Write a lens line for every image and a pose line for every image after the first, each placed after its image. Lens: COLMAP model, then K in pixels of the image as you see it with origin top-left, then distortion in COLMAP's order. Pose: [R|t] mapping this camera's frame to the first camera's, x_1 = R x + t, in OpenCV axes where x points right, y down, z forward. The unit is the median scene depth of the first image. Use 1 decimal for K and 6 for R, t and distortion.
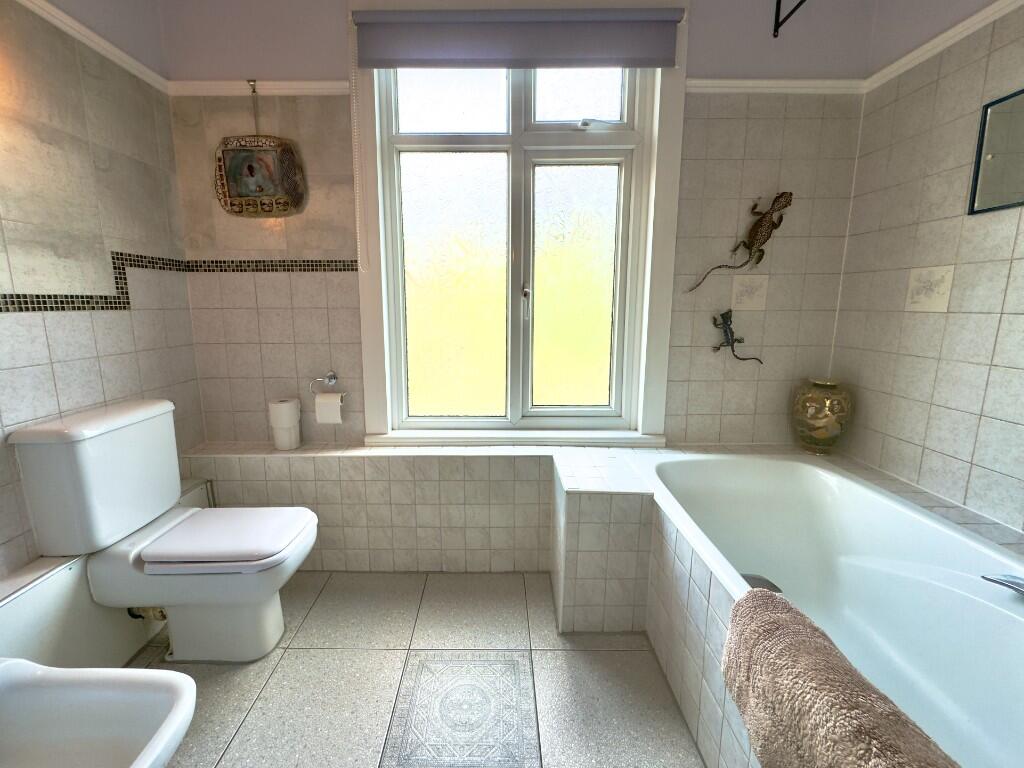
lens RADIAL K [[413.4, 0, 494.9], [0, 413.4, 372.5], [0, 0, 1]] dist [-0.008543, -0.000312]
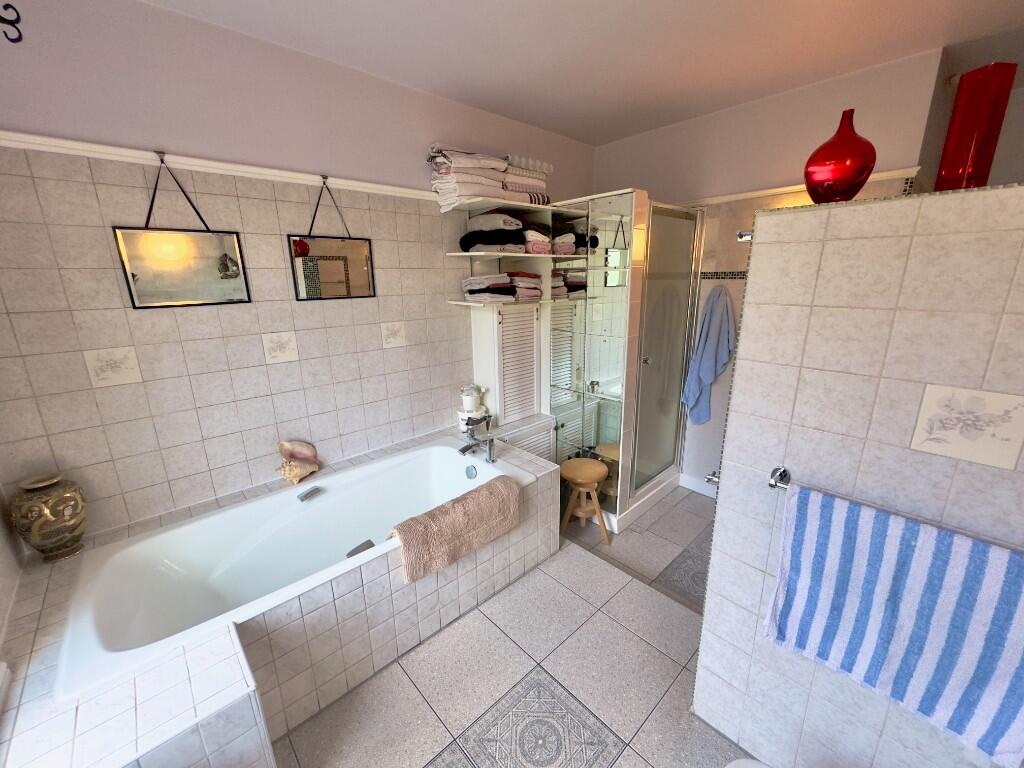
lens RADIAL K [[407.5, 0, 512.0], [0, 407.5, 384.0], [0, 0, 1]] dist [-0.005561, -0.000150]
pose [[-0.690675, -0.169782, 0.702953, -0.479805], [0.131900, 0.926168, 0.353291, -0.356173], [-0.711035, 0.336729, -0.617287, 0.785078]]
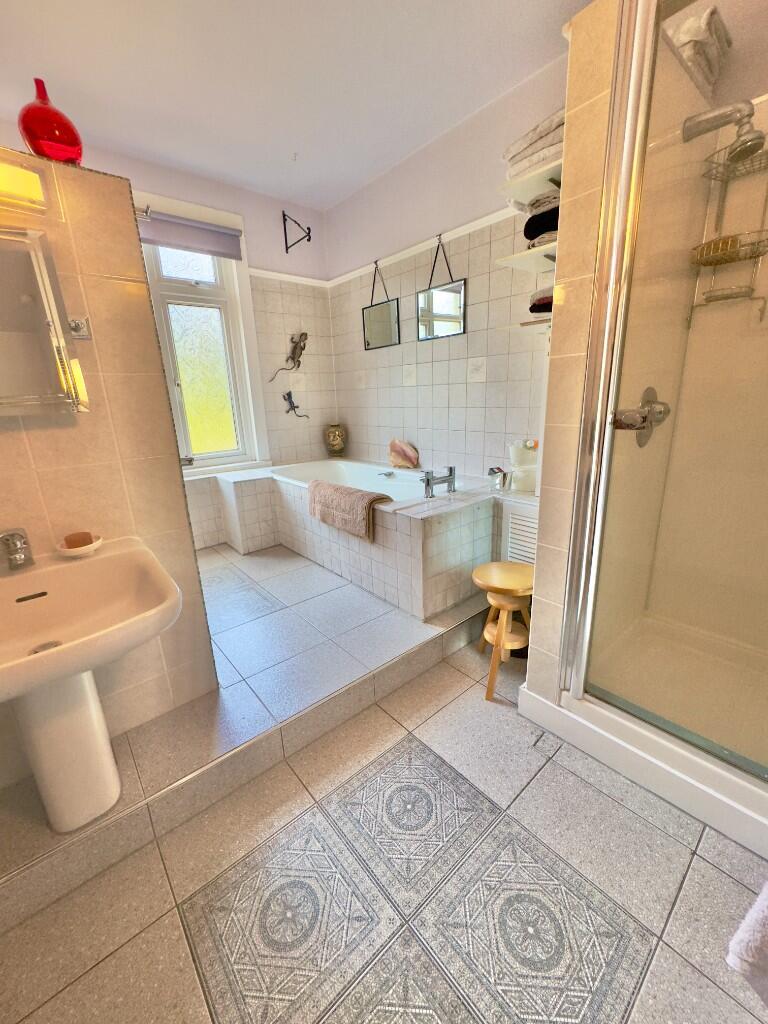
lens RADIAL K [[407.5, 0, 384.0], [0, 407.5, 512.0], [0, 0, 1]] dist [-0.005561, -0.000150]
pose [[0.750260, -0.208462, 0.627418, -0.473700], [0.139124, 0.977521, 0.158422, 0.179585], [-0.646339, -0.031569, 0.762397, -0.862913]]
